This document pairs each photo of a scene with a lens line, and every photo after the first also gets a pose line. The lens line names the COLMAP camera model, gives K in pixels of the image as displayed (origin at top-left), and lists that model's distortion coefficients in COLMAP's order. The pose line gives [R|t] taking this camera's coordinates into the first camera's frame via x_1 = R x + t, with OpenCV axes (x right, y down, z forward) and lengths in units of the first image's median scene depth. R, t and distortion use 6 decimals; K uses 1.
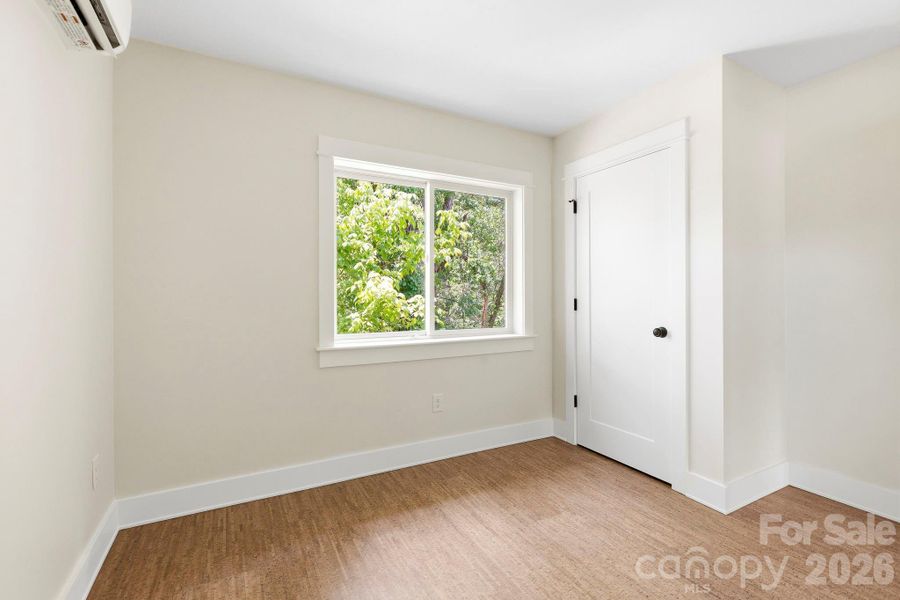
lens RADIAL K [[403.5, 0, 447.5], [0, 403.5, 291.9], [0, 0, 1]] dist [-0.000088, -0.000066]
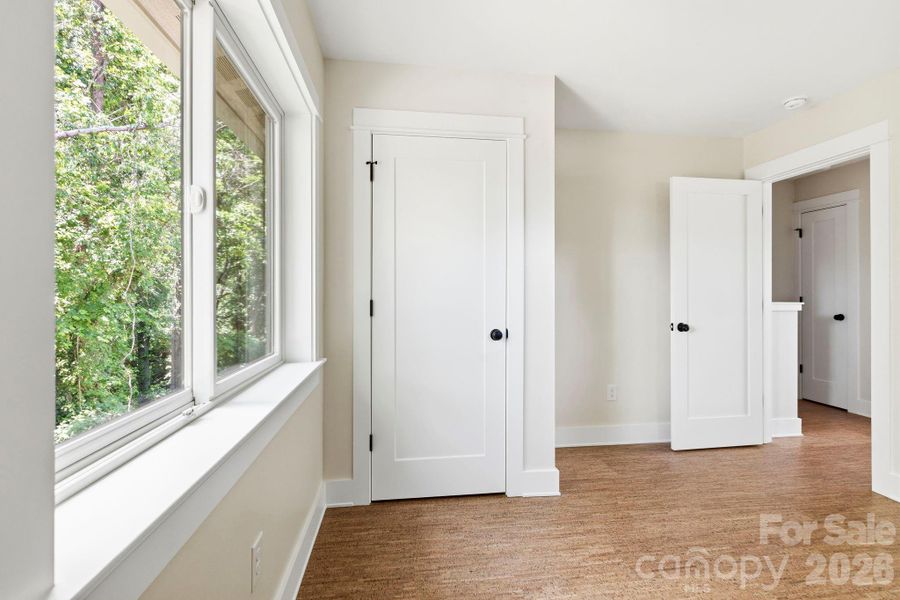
lens RADIAL K [[403.5, 0, 447.5], [0, 403.5, 291.9], [0, 0, 1]] dist [-0.000088, -0.000066]
pose [[0.354364, 0.006239, 0.935087, -0.391761], [-0.007783, 0.999963, -0.003723, 0.004864], [-0.935075, -0.005959, 0.354399, 0.788193]]
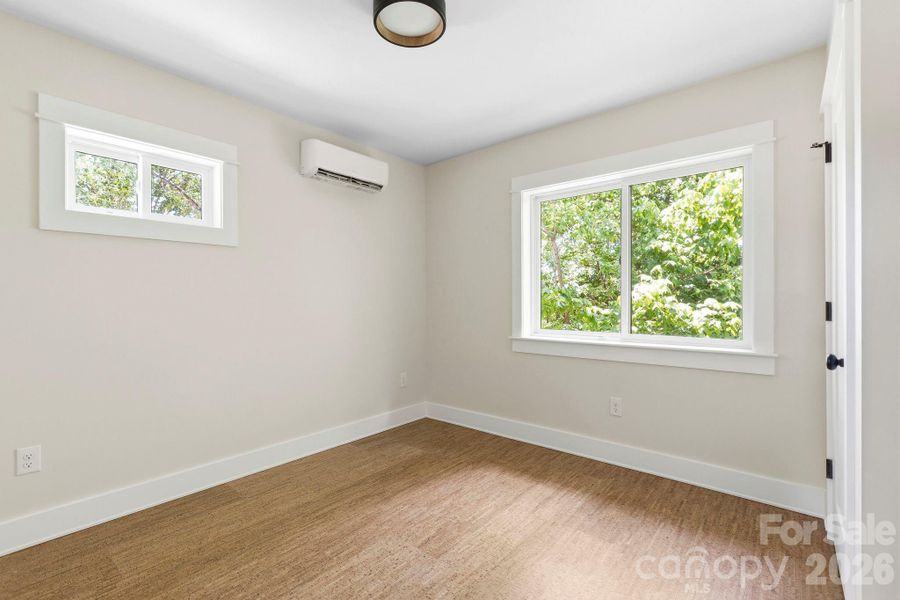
lens RADIAL K [[406.3, 0, 448.4], [0, 406.3, 296.3], [0, 0, 1]] dist [0.002117, -0.000175]
pose [[0.372699, -0.003013, -0.927947, 0.862512], [0.014440, 0.999892, 0.002554, -0.003561], [0.927840, -0.014352, 0.372703, 0.297033]]
